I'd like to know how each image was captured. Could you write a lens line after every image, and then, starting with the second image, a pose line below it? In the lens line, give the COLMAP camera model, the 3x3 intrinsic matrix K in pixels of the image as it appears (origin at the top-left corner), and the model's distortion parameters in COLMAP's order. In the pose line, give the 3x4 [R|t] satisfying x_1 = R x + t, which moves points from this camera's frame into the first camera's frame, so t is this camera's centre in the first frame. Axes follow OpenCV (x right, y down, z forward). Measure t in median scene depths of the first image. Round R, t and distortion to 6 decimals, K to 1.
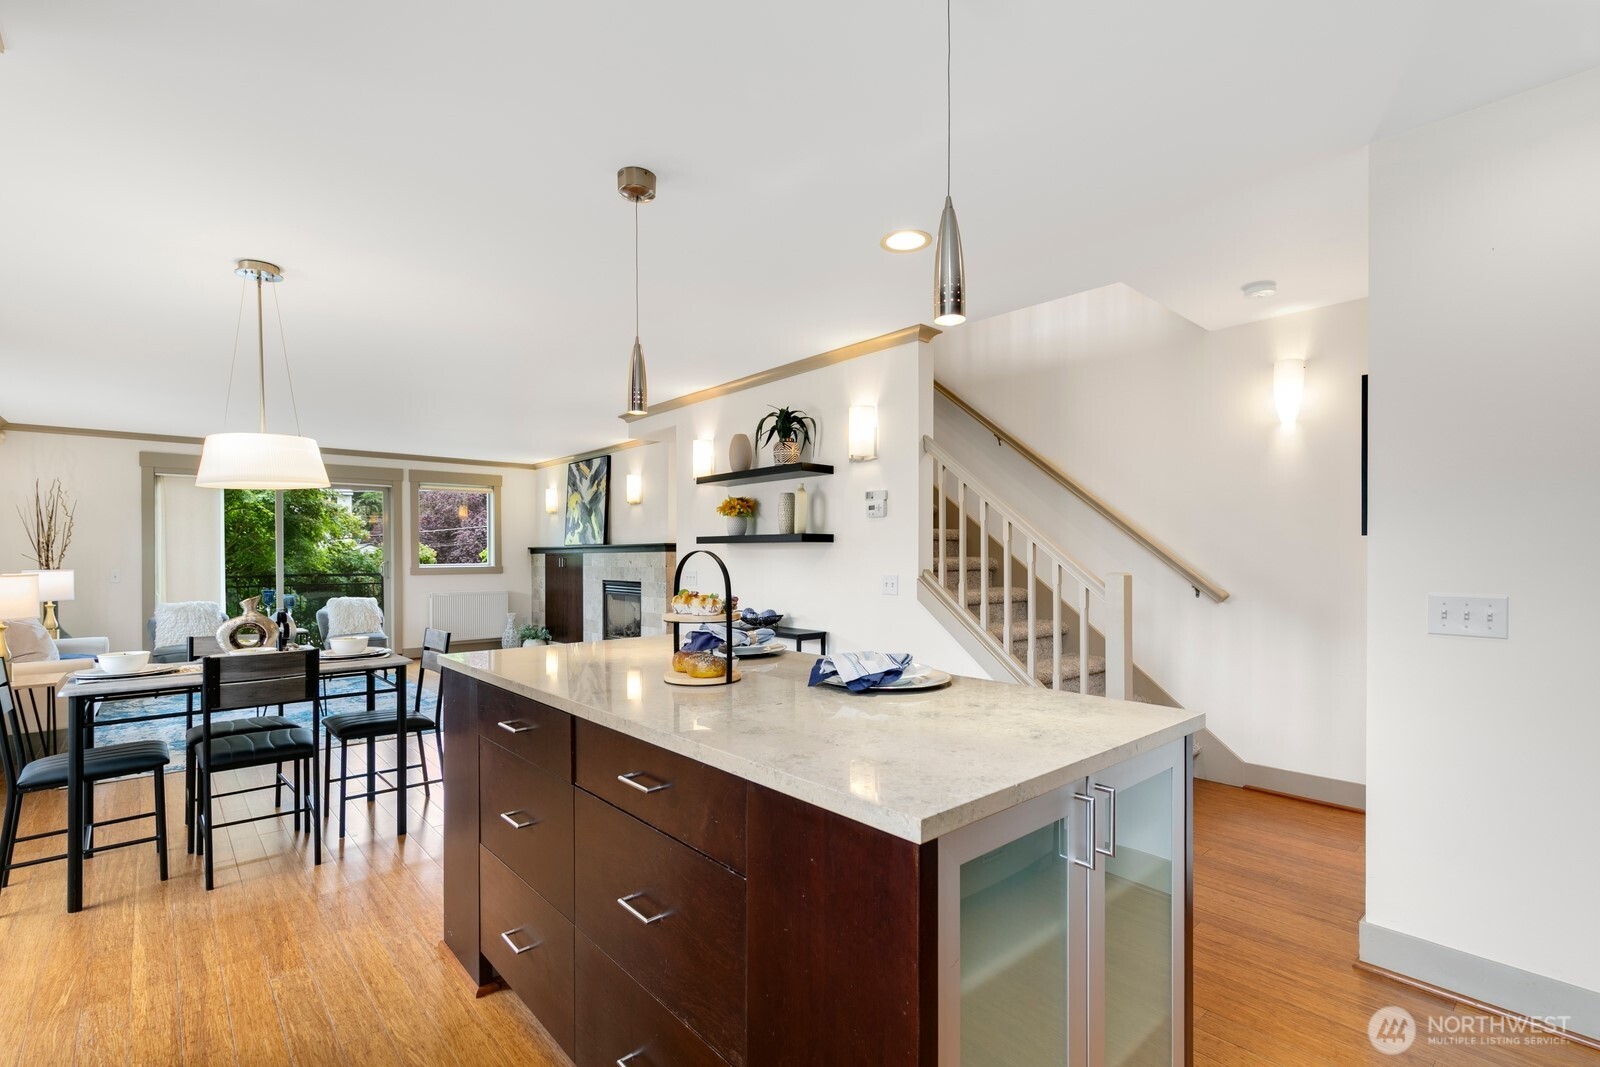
lens RADIAL K [[724.3, 0, 798.3], [0, 724.3, 557.2], [0, 0, 1]] dist [0.002410, -0.000051]
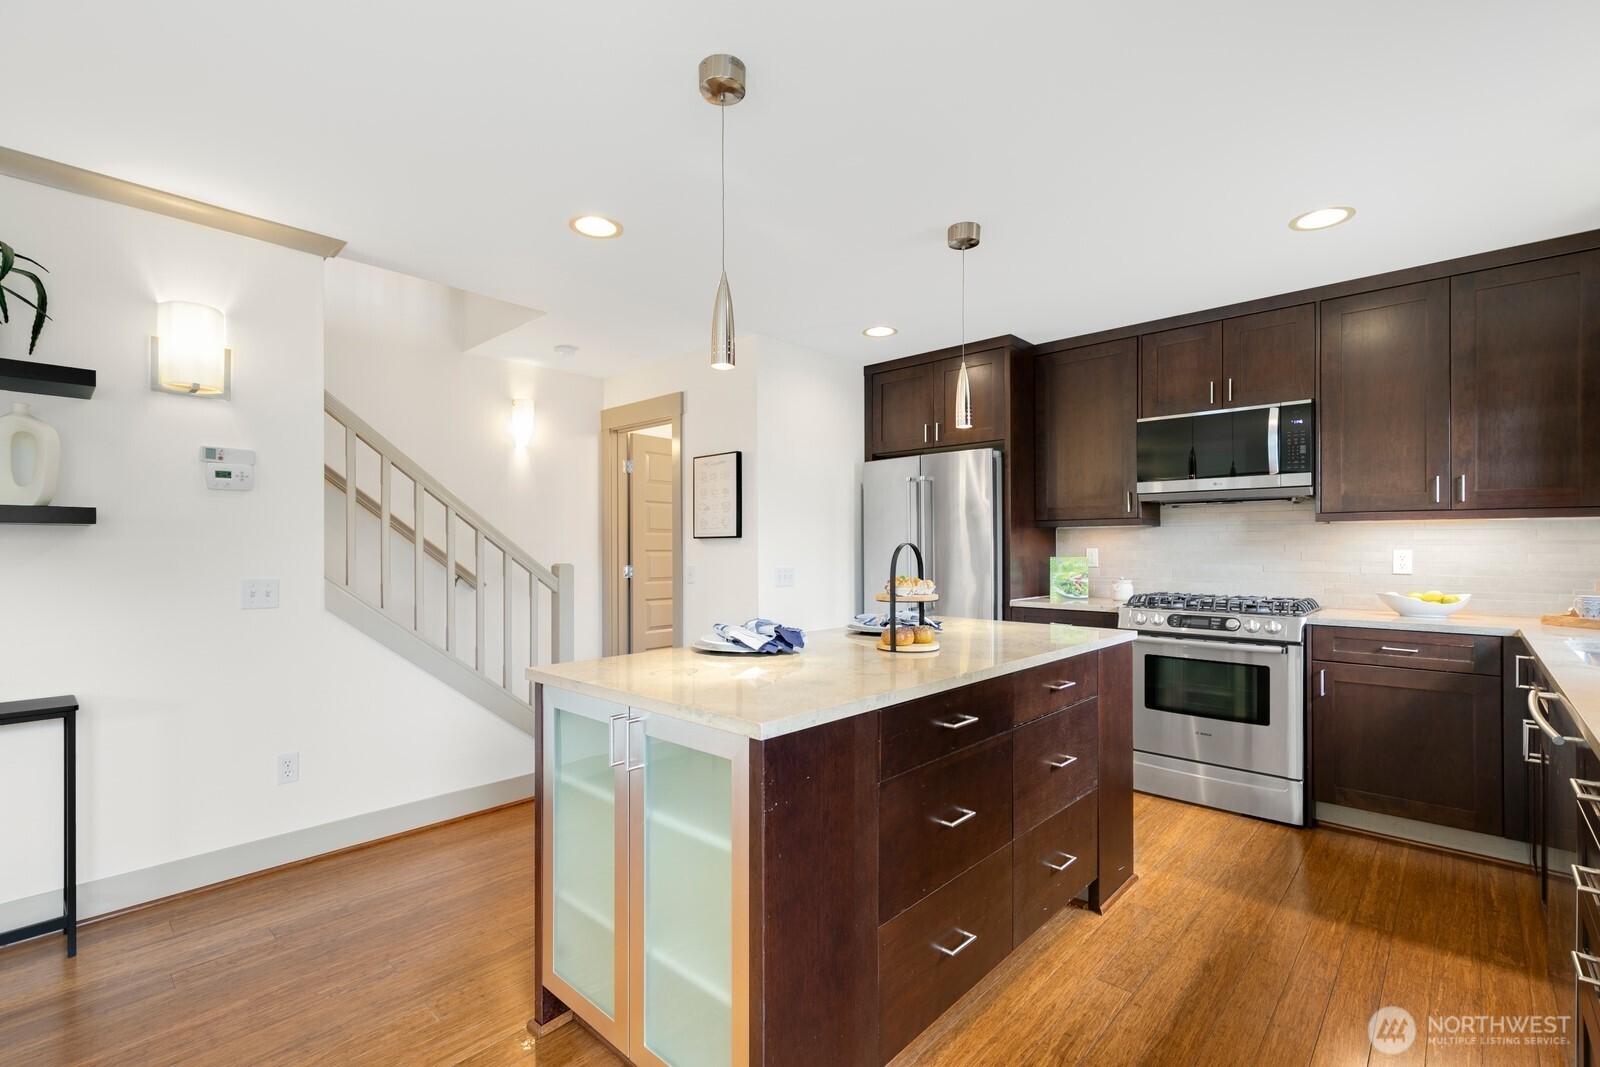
lens RADIAL K [[726.7, 0, 800.9], [0, 726.7, 545.6], [0, 0, 1]] dist [0.012646, -0.001040]
pose [[-0.097524, 0.006538, 0.995212, -0.299151], [0.007286, 0.999956, -0.005855, 0.000686], [-0.995207, 0.006680, -0.097567, 0.286604]]
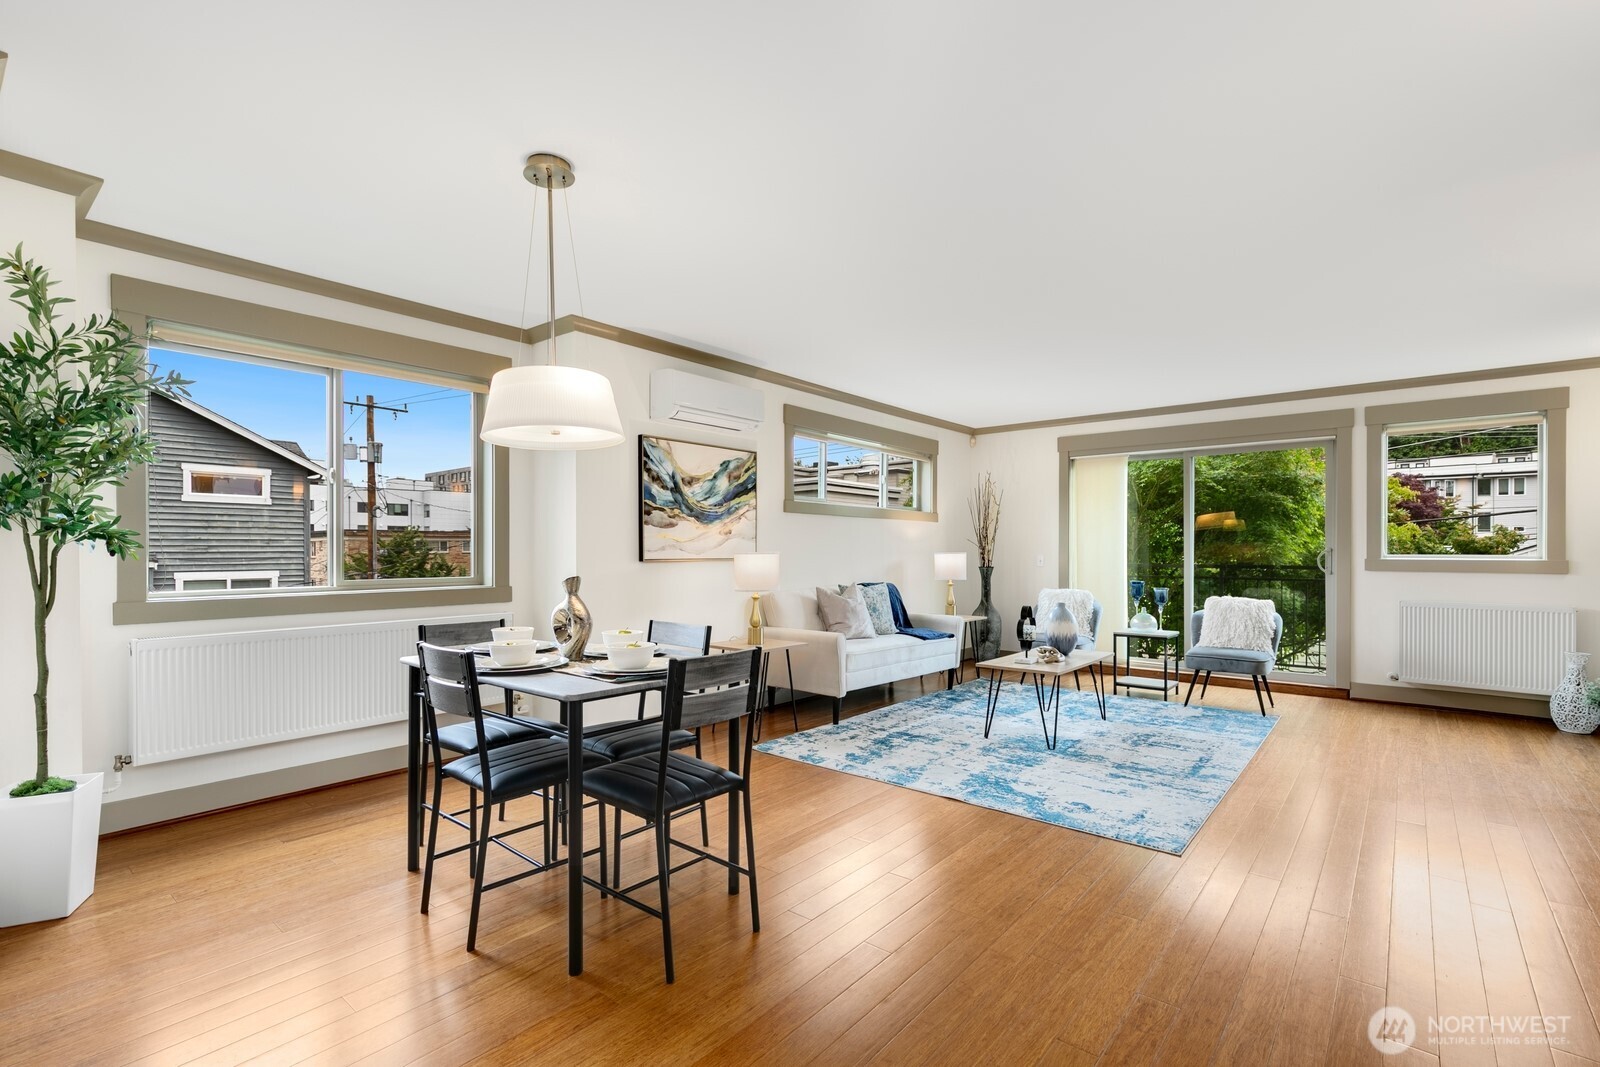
lens RADIAL K [[726.7, 0, 803.1], [0, 726.7, 557.9], [0, 0, 1]] dist [0.012646, -0.001040]
pose [[0.154584, 0.016155, -0.987848, 0.036210], [-0.005829, 0.999864, 0.015440, 0.006799], [0.987962, 0.003371, 0.154657, 0.431723]]
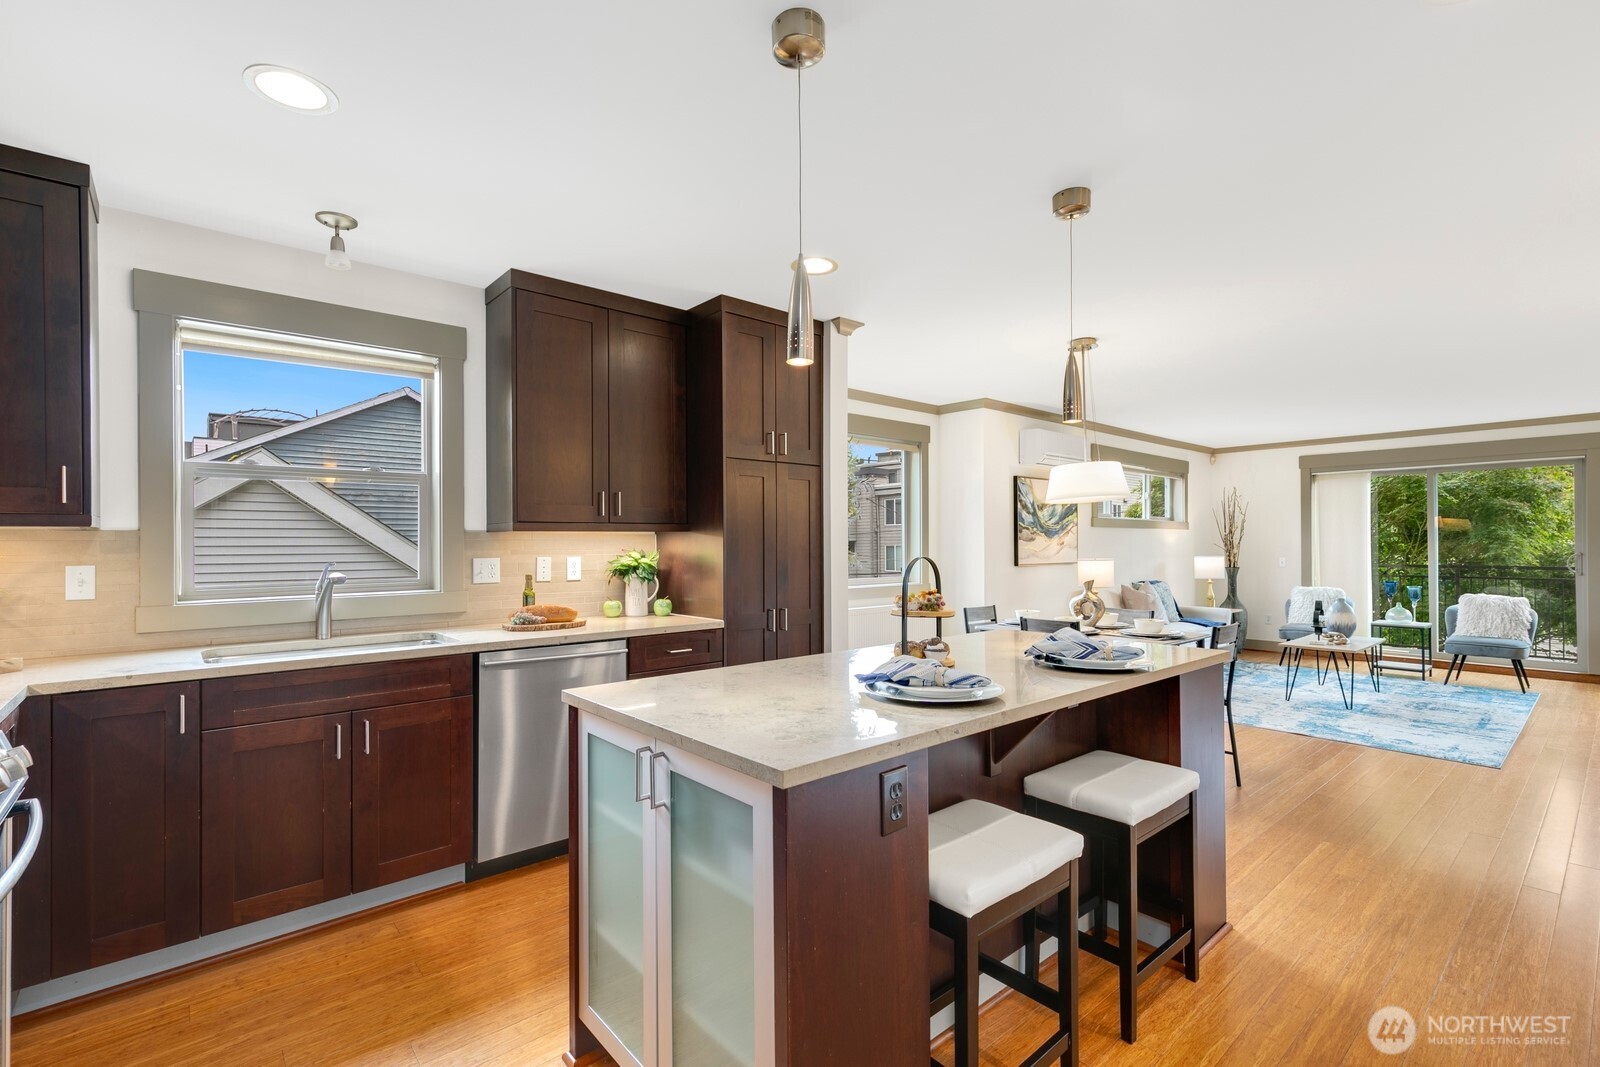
lens RADIAL K [[726.7, 0, 803.9], [0, 726.7, 541.5], [0, 0, 1]] dist [0.012646, -0.001040]
pose [[0.000350, -0.000114, -1.000000, 0.240405], [-0.000113, 1.000000, -0.000114, -0.007182], [1.000000, 0.000113, 0.000350, 0.173790]]
